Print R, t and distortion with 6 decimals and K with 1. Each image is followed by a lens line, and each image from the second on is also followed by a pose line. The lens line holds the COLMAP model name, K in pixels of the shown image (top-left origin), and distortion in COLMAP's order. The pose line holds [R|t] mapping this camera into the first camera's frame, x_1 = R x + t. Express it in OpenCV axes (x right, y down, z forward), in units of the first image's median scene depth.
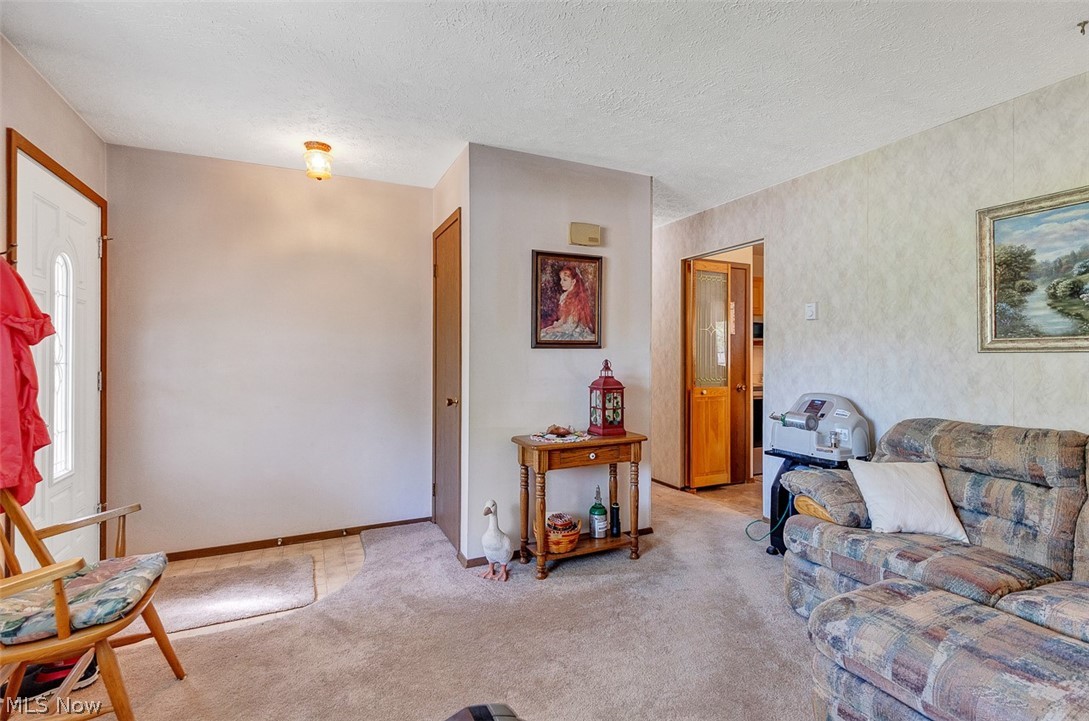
lens RADIAL K [[494.1, 0, 544.5], [0, 494.1, 360.5], [0, 0, 1]] dist [0.004651, -0.000402]
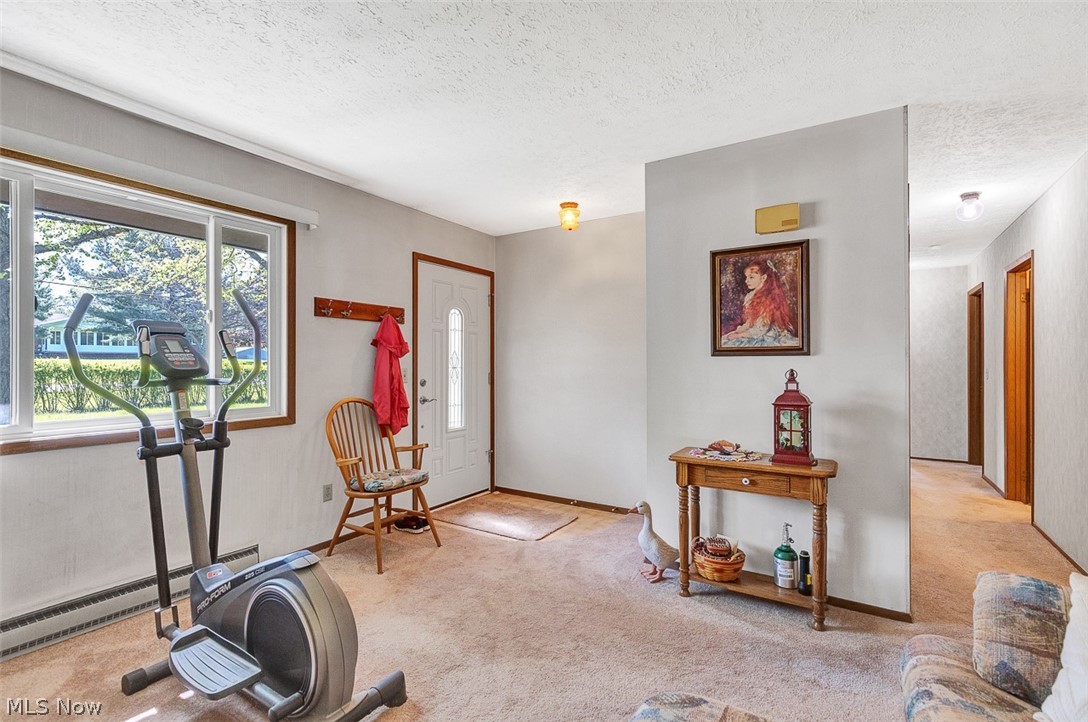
lens RADIAL K [[499.3, 0, 551.3], [0, 499.3, 369.5], [0, 0, 1]] dist [0.003119, -0.000013]
pose [[0.538038, 0.011049, -0.842848, 0.652961], [-0.009177, 0.999932, 0.007250, -0.004032], [0.842871, 0.003834, 0.538103, 0.251341]]
